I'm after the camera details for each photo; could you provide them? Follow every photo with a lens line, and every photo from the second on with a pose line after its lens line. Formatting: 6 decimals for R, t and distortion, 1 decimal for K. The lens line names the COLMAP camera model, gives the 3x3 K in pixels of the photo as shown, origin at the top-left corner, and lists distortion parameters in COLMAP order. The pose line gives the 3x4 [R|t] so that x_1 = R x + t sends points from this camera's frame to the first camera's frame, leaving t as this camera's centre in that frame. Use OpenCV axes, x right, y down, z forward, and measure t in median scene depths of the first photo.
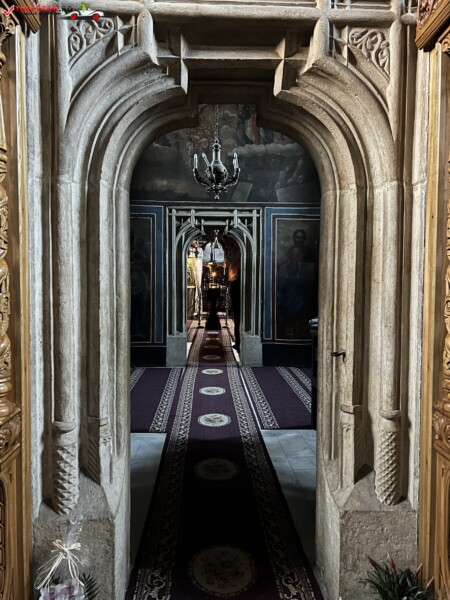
lens RADIAL K [[449.0, 0, 222.2], [0, 449.0, 303.2], [0, 0, 1]] dist [0.027566, -0.028031]
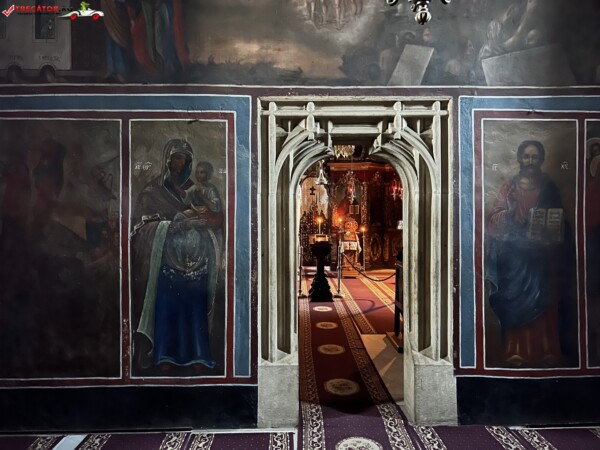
lens RADIAL K [[449.0, 0, 299.9], [0, 449.0, 218.3], [0, 0, 1]] dist [0.027566, -0.028031]
pose [[0.999876, -0.006911, -0.014138, -0.070704], [0.006174, 0.998653, -0.051515, -0.055931], [0.014475, 0.051422, 0.998572, 0.509548]]
